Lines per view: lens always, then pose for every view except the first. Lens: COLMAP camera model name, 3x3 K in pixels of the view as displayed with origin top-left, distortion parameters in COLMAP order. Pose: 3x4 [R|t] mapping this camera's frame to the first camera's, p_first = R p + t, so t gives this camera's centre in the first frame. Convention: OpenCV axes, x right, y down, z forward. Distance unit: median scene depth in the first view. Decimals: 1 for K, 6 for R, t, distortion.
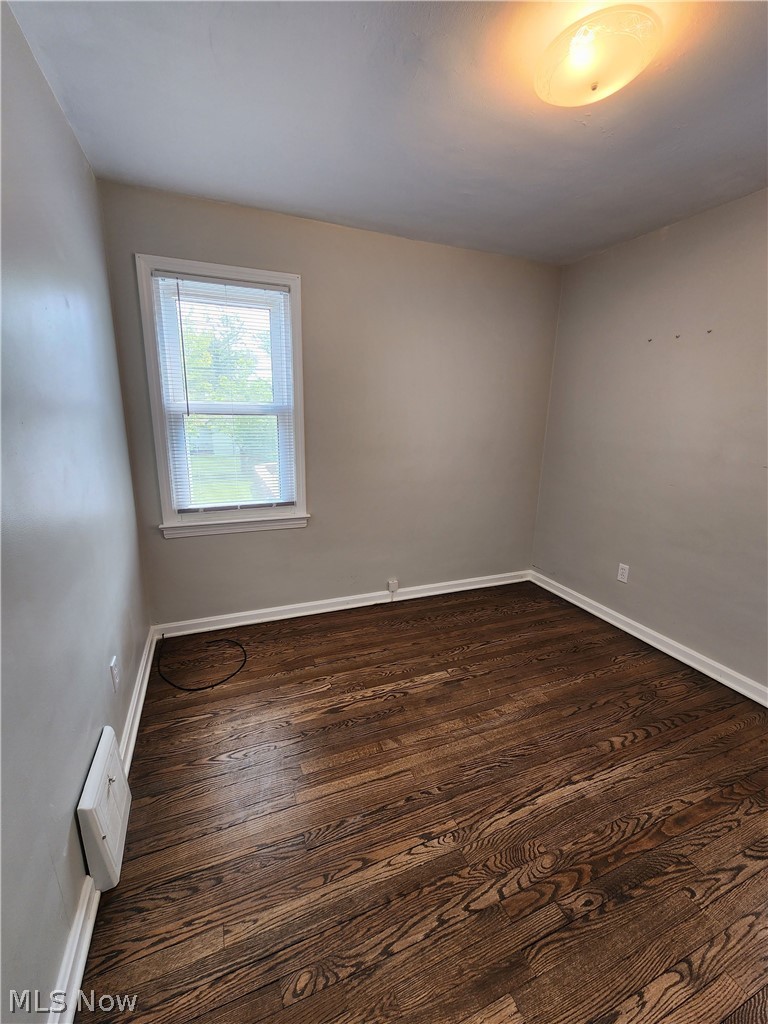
lens RADIAL K [[423.8, 0, 386.1], [0, 423.8, 507.8], [0, 0, 1]] dist [0.000984, -0.001845]
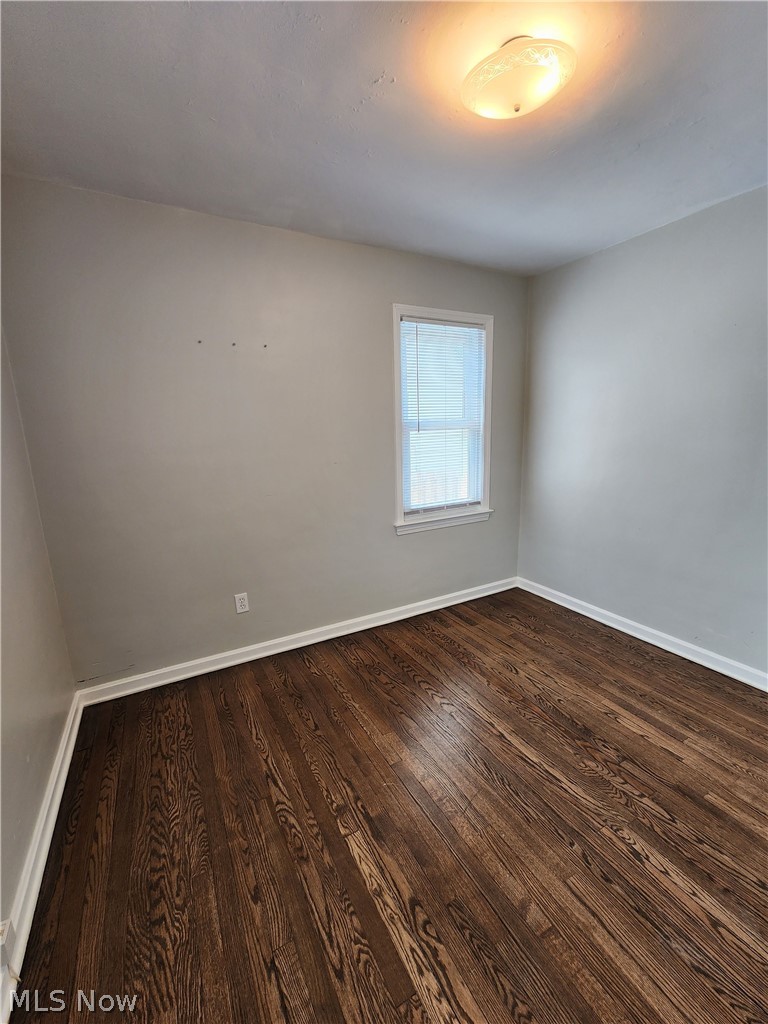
lens RADIAL K [[423.8, 0, 385.9], [0, 423.8, 511.5], [0, 0, 1]] dist [0.000984, -0.001845]
pose [[-0.119078, -0.206317, 0.971213, -0.447794], [0.241694, 0.942725, 0.229899, -0.234053], [-0.963018, 0.262112, -0.062392, 1.036501]]
